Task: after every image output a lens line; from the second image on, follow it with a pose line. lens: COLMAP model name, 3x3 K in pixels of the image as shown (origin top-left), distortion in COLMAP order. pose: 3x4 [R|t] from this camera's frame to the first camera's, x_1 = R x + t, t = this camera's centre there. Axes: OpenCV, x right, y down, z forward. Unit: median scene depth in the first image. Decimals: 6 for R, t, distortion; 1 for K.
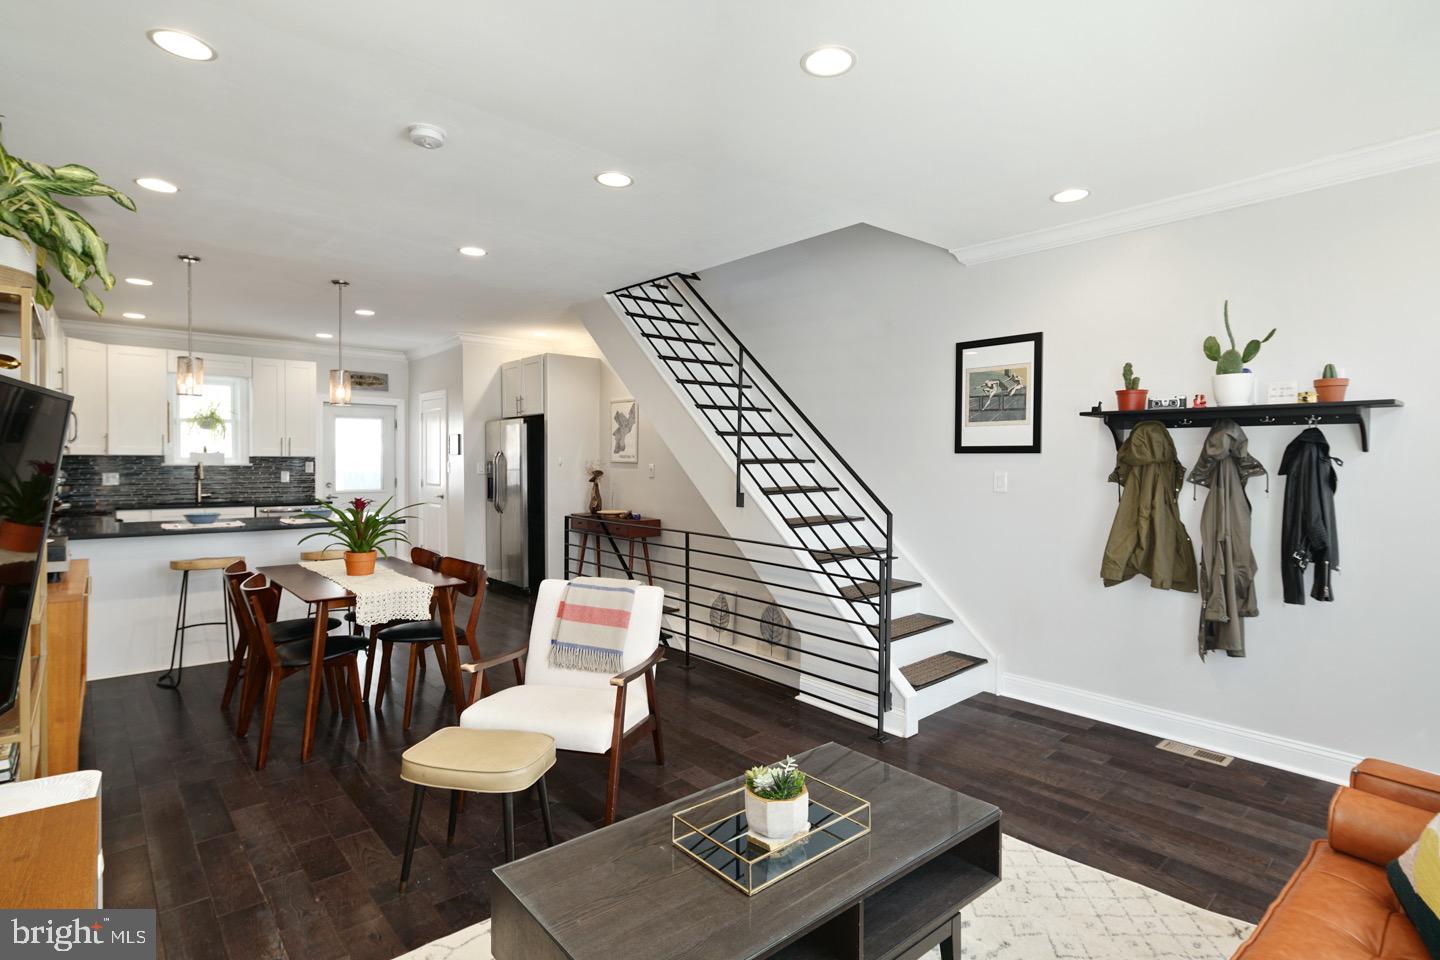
lens RADIAL K [[718.3, 0, 730.4], [0, 718.3, 470.9], [0, 0, 1]] dist [0.004775, 0.000222]
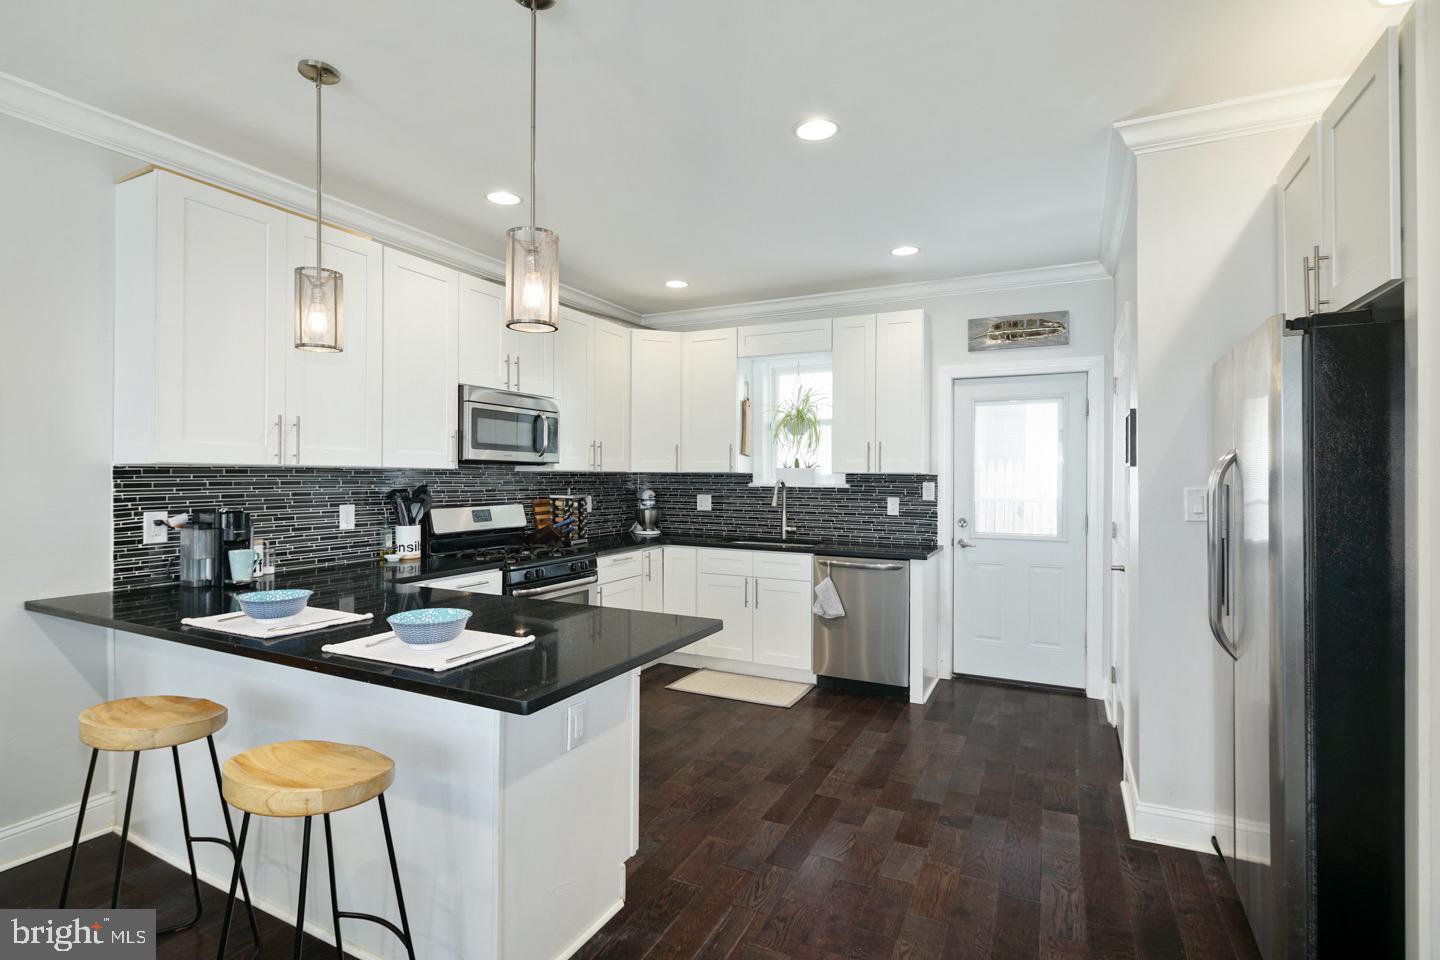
lens RADIAL K [[697.0, 0, 723.5], [0, 697.0, 474.1], [0, 0, 1]] dist [0.000472, 0.000559]
pose [[0.365241, -0.005621, -0.930896, -0.120892], [-0.017472, 0.999764, -0.012892, -0.009648], [0.930749, 0.020973, 0.365057, 0.668756]]
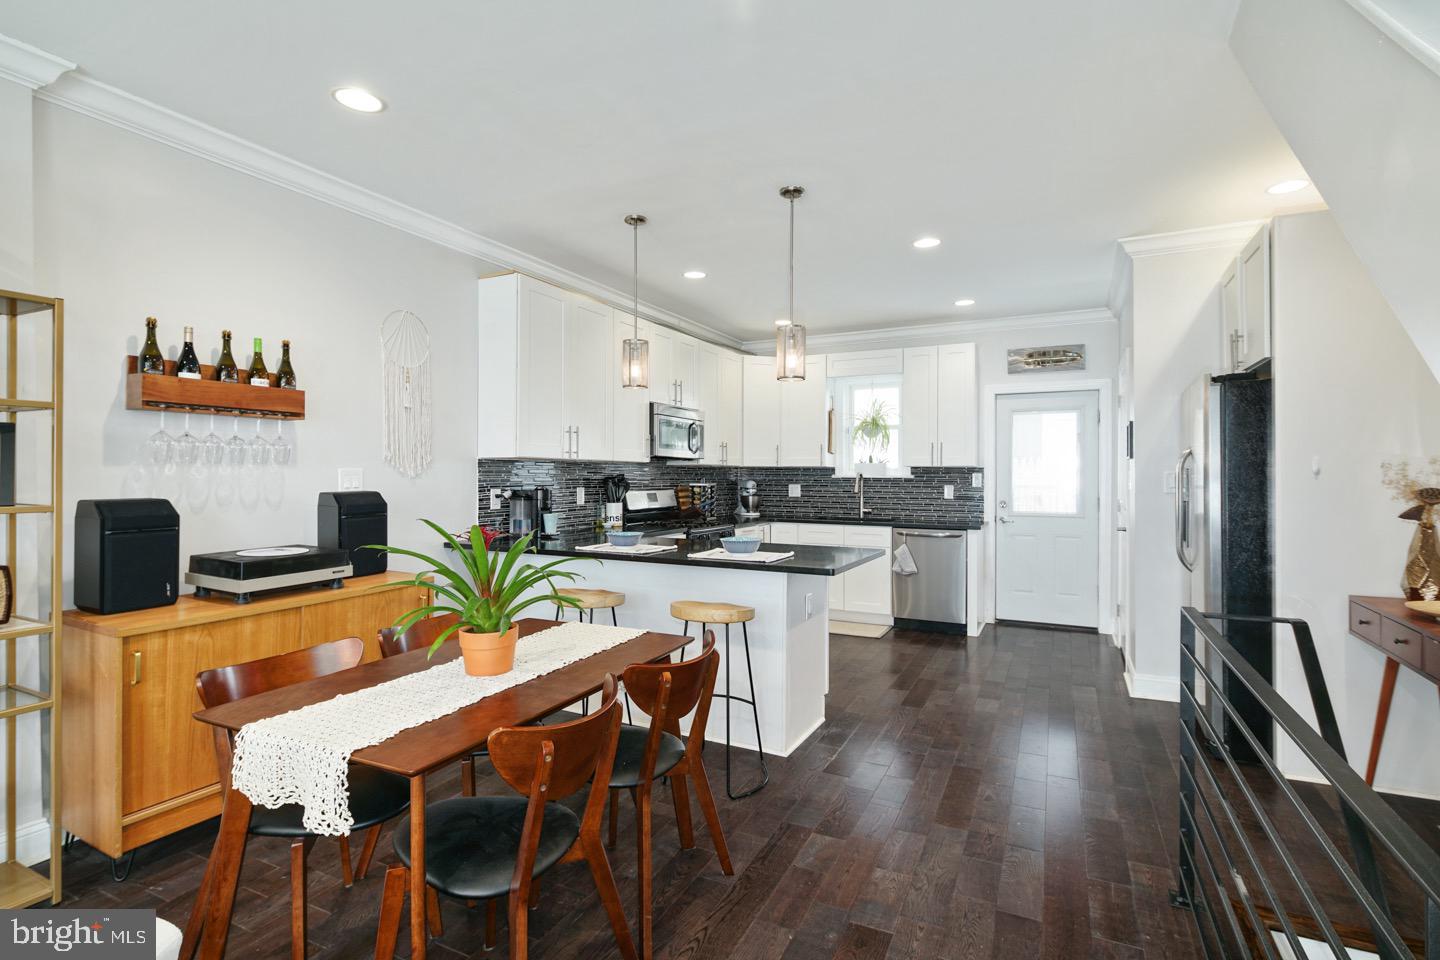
lens RADIAL K [[697.0, 0, 722.7], [0, 697.0, 474.5], [0, 0, 1]] dist [0.000472, 0.000559]
pose [[0.358880, -0.005598, -0.933367, 0.015745], [-0.016329, 0.999791, -0.012275, 0.002160], [0.933241, 0.019646, 0.358713, 0.502765]]
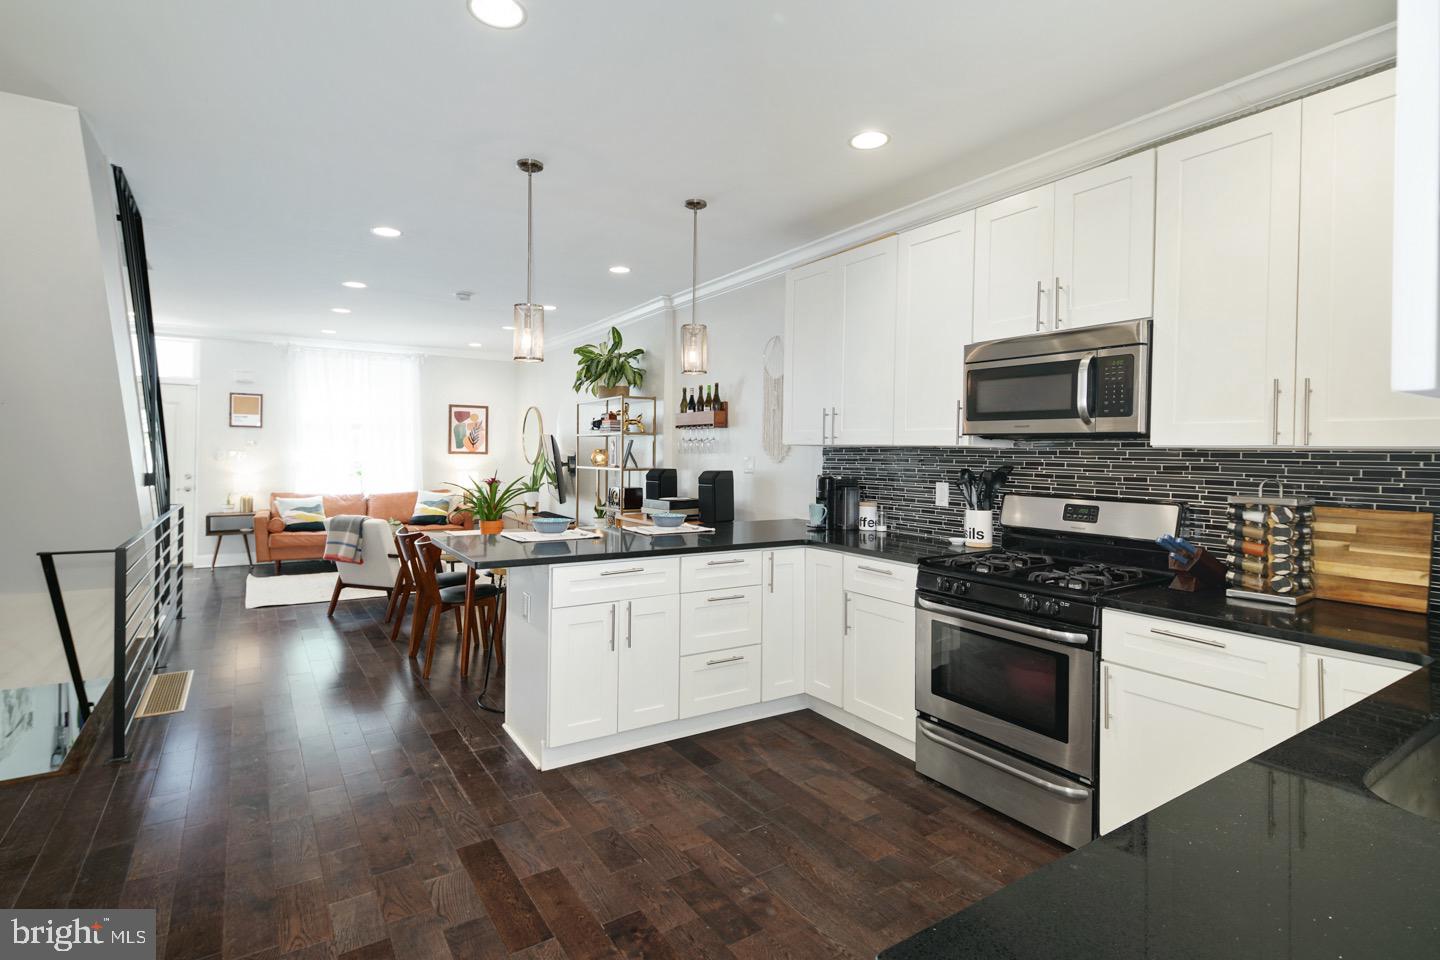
lens RADIAL K [[697.0, 0, 717.6], [0, 697.0, 456.6], [0, 0, 1]] dist [0.000472, 0.000559]
pose [[-0.986172, -0.023239, 0.164085, -0.546205], [-0.019820, 0.999552, 0.022440, -0.015982], [-0.164533, 0.018877, -0.986191, 1.082254]]
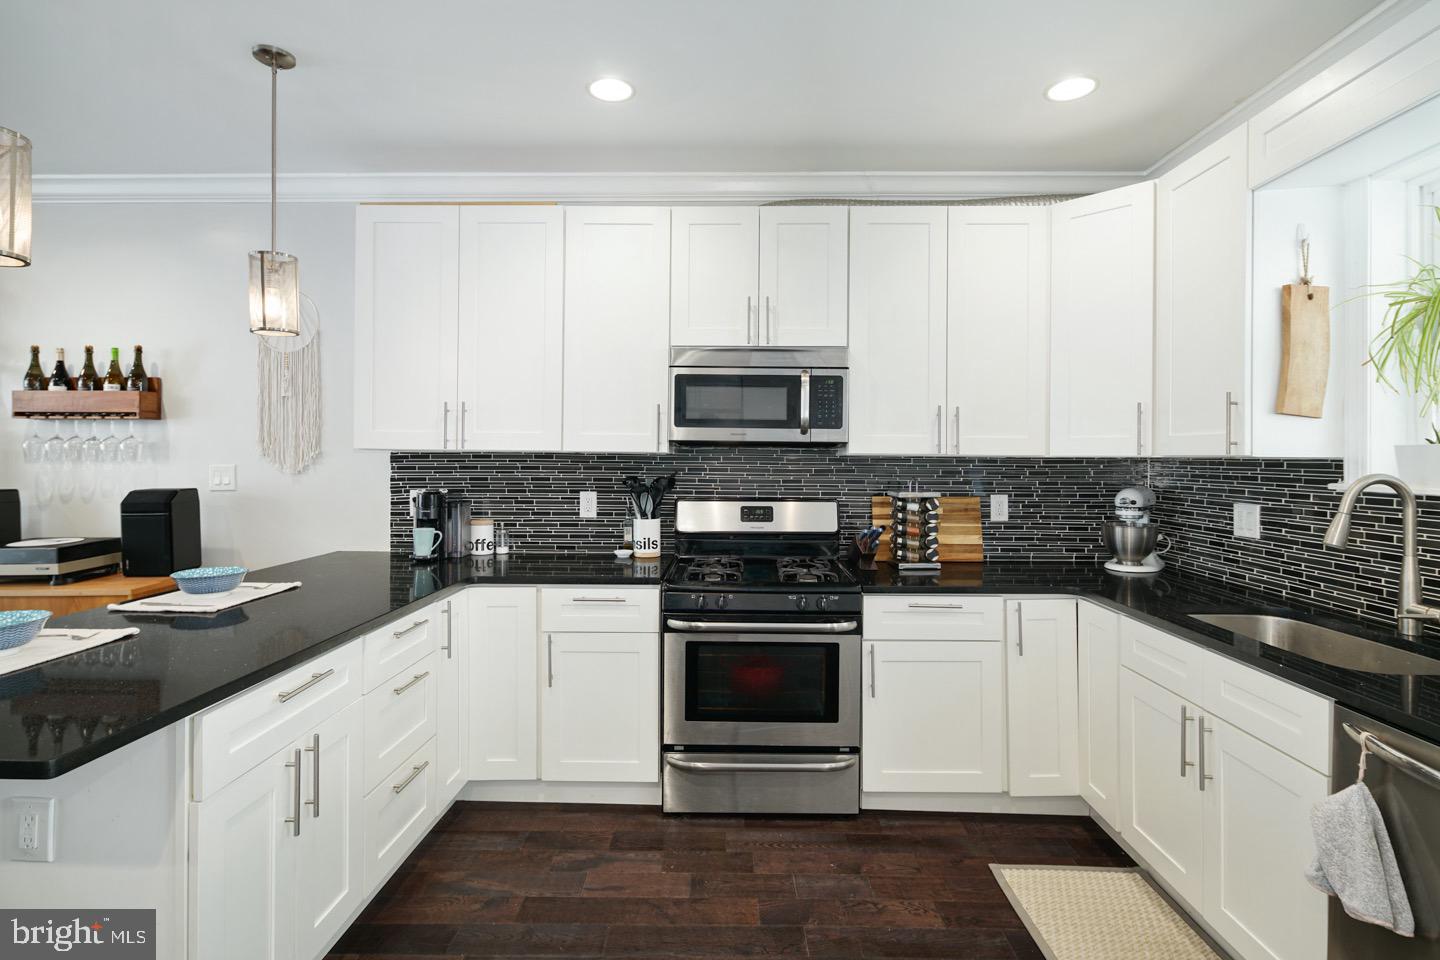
lens RADIAL K [[697.0, 0, 722.4], [0, 697.0, 460.1], [0, 0, 1]] dist [0.000472, 0.000559]
pose [[-0.684435, -0.012121, -0.728973, -0.368666], [-0.022707, 0.999731, 0.004697, -0.014361], [0.728720, 0.019767, -0.684527, 0.950649]]
